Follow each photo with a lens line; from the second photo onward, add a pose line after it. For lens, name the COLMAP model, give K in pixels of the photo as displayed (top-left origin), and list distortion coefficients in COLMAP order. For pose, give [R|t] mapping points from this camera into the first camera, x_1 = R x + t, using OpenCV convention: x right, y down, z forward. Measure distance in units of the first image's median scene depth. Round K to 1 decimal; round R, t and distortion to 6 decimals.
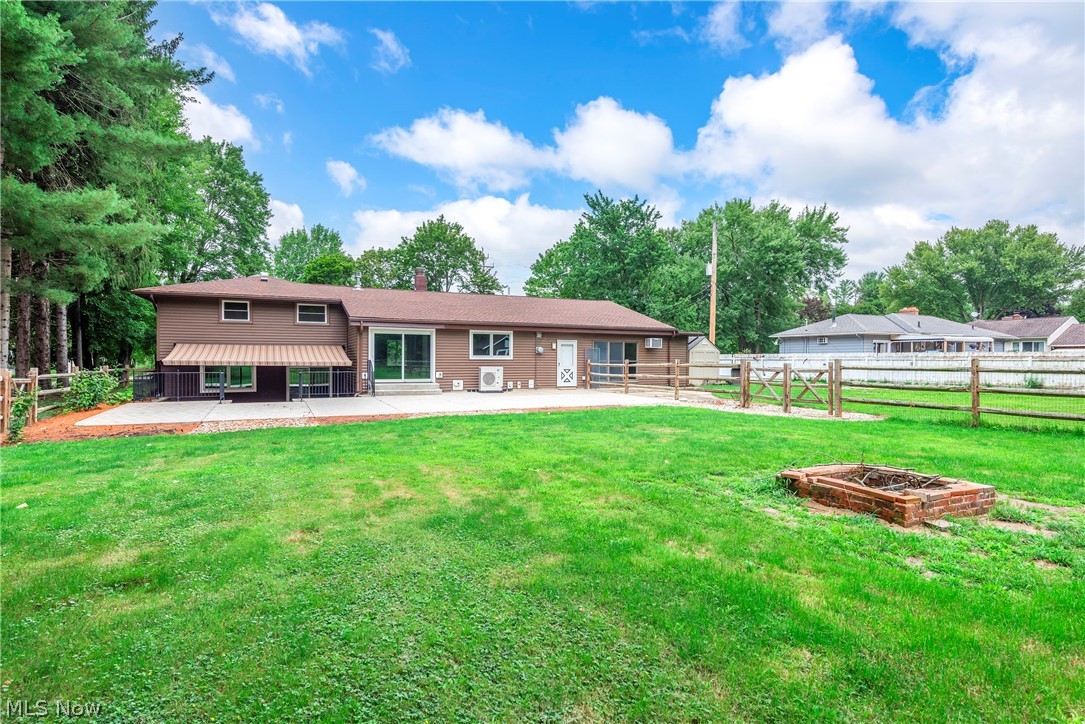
lens RADIAL K [[568.4, 0, 542.5], [0, 568.4, 362.0], [0, 0, 1]] dist [-0.003041, 0.000043]
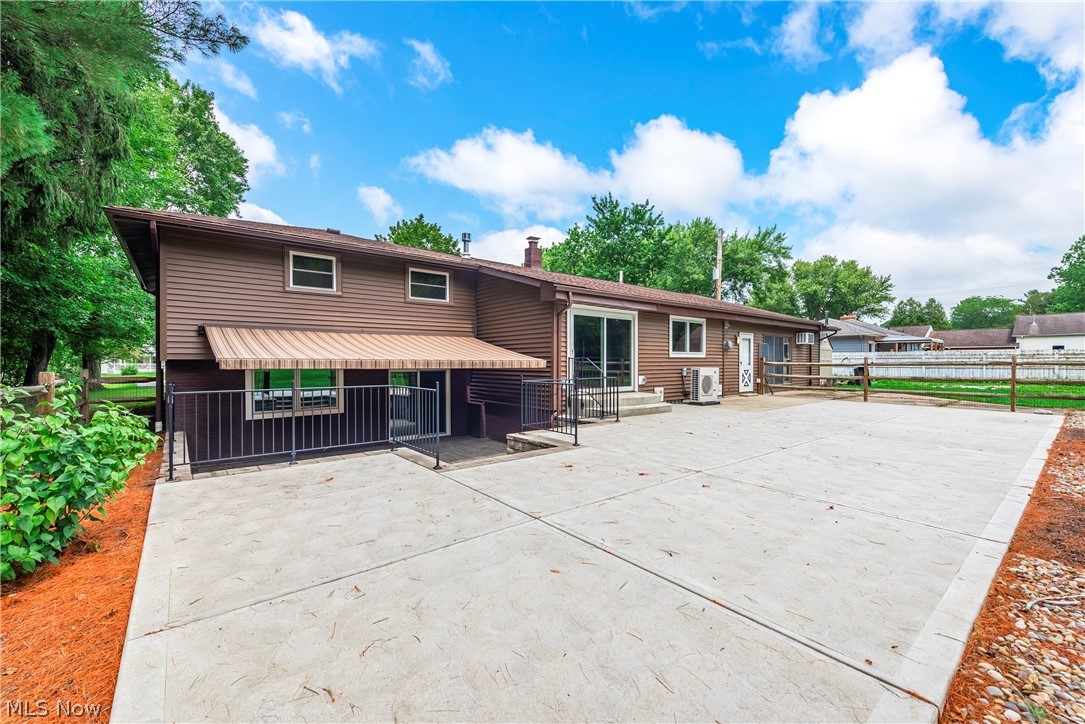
lens RADIAL K [[452.9, 0, 542.5], [0, 452.9, 362.0], [0, 0, 1]] dist [-0.042467, -0.000392]
pose [[0.972446, -0.006197, 0.233045, -0.386701], [0.006833, 0.999975, -0.001921, 0.001014], [-0.233028, 0.003460, 0.972464, 0.472948]]
